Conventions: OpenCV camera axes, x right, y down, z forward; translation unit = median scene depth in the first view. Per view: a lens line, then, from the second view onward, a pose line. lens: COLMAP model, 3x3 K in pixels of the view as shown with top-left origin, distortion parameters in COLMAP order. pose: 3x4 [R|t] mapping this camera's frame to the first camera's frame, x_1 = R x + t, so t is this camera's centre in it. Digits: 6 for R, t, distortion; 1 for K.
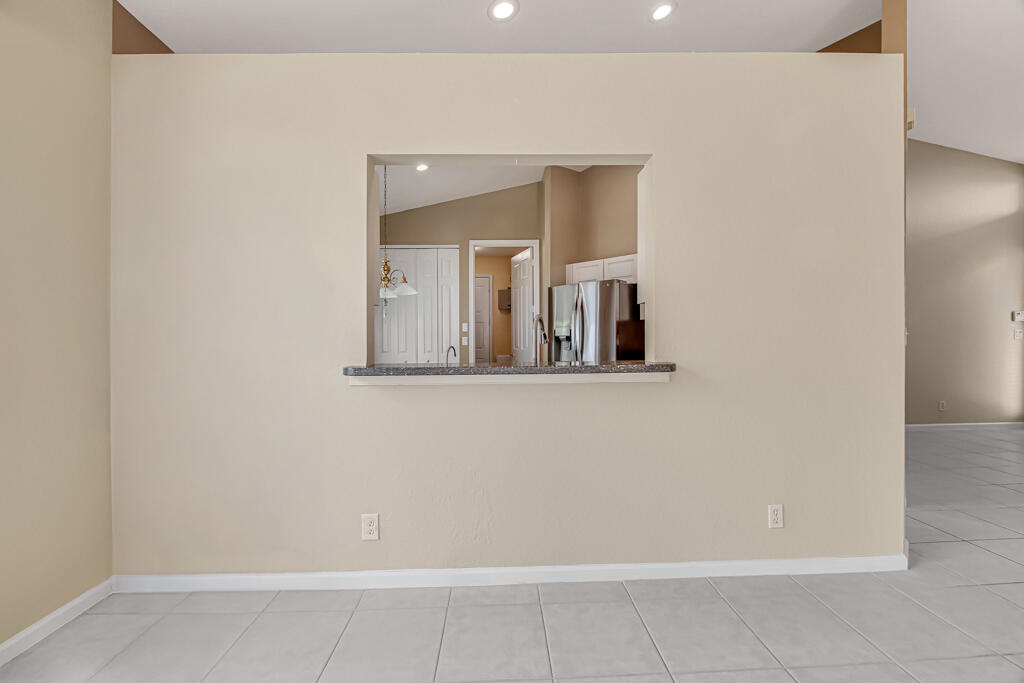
lens RADIAL K [[426.9, 0, 517.1], [0, 426.9, 339.7], [0, 0, 1]] dist [-0.000719, -0.008740]
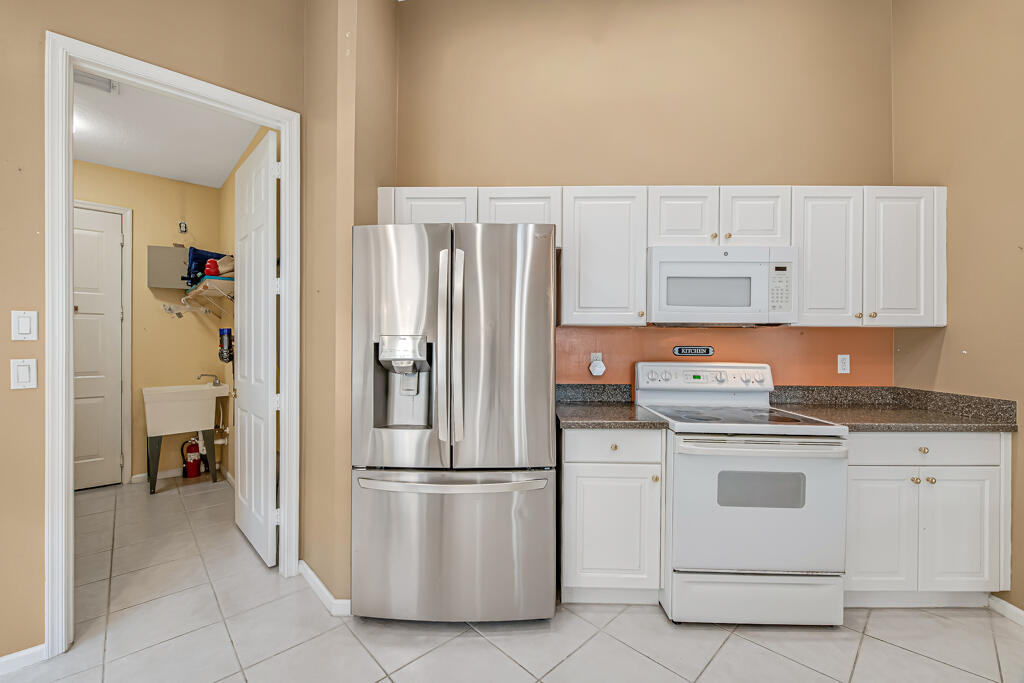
lens RADIAL K [[411.3, 0, 499.2], [0, 411.3, 344.2], [0, 0, 1]] dist [-0.020870, -0.000102]
pose [[0.758654, 0.011940, 0.651384, -0.054352], [-0.008342, 0.999928, -0.008613, -0.016944], [-0.651441, 0.001101, 0.758699, 0.590414]]
